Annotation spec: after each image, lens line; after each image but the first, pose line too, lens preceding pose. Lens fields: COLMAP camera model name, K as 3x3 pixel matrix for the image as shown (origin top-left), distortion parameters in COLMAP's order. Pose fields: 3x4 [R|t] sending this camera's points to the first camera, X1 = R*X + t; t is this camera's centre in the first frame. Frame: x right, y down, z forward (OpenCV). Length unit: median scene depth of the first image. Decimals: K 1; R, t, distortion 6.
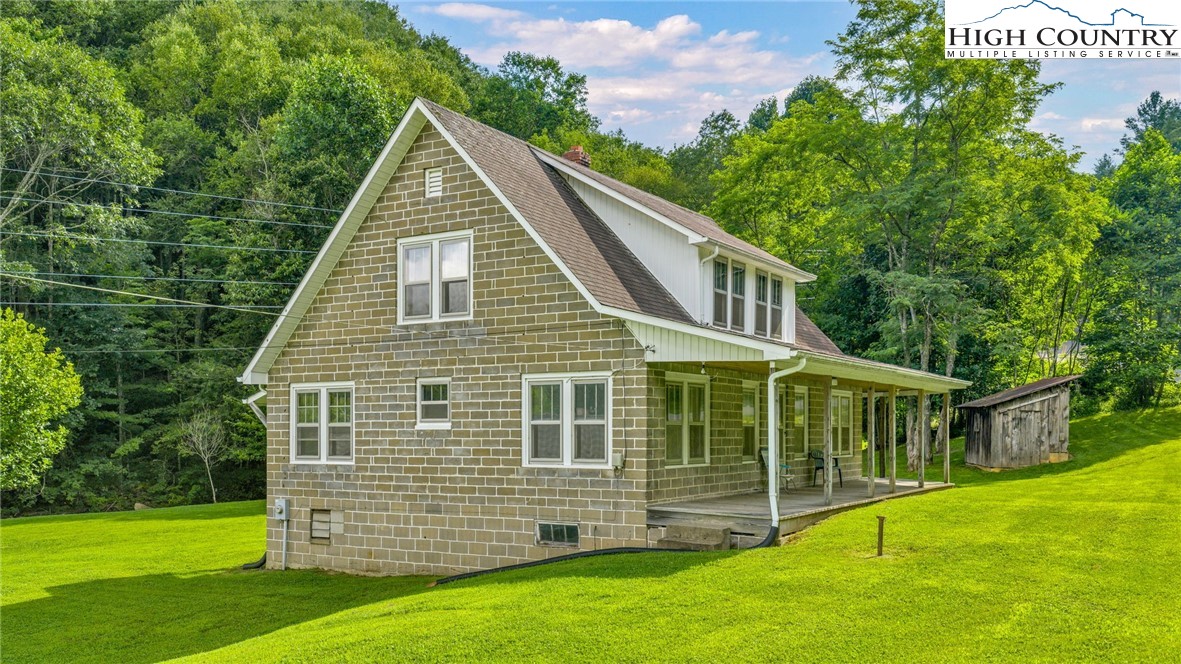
lens RADIAL K [[1035.4, 0, 583.1], [0, 1035.4, 421.9], [0, 0, 1]] dist [0.020628, -0.033991]
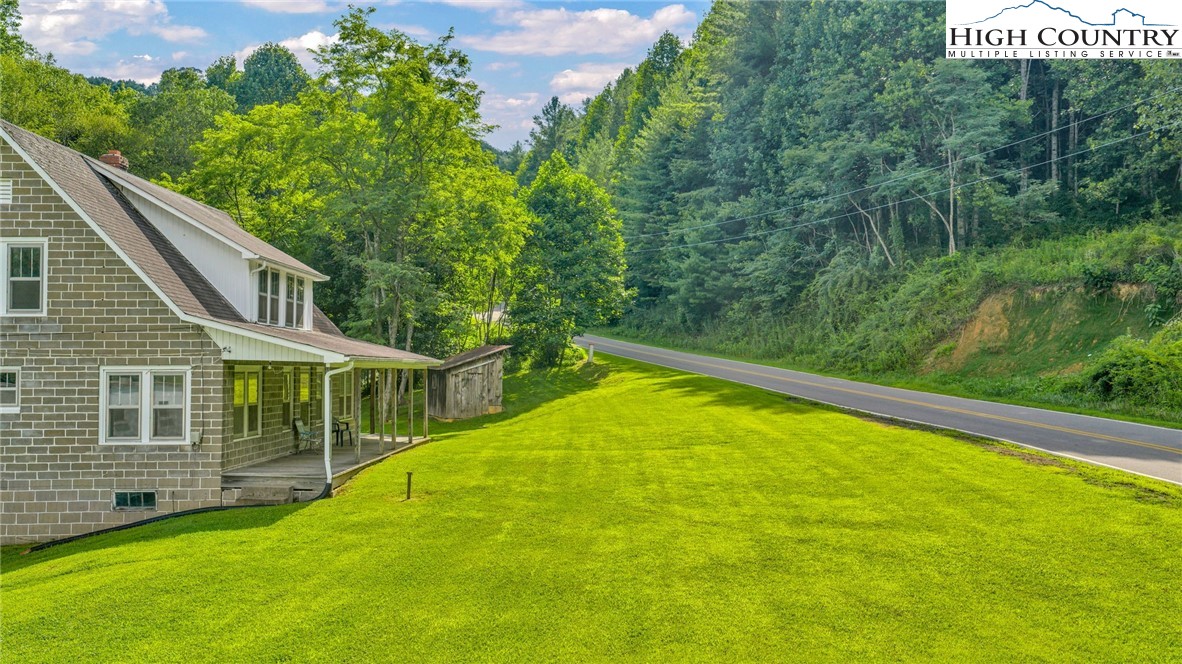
lens RADIAL K [[984.7, 0, 592.1], [0, 984.7, 333.9], [0, 0, 1]] dist [0.036208, -0.005145]
pose [[0.856916, 0.015281, 0.515230, -0.153531], [0.001700, 0.999471, -0.032471, -0.042403], [-0.515454, 0.028700, 0.856437, -0.243922]]
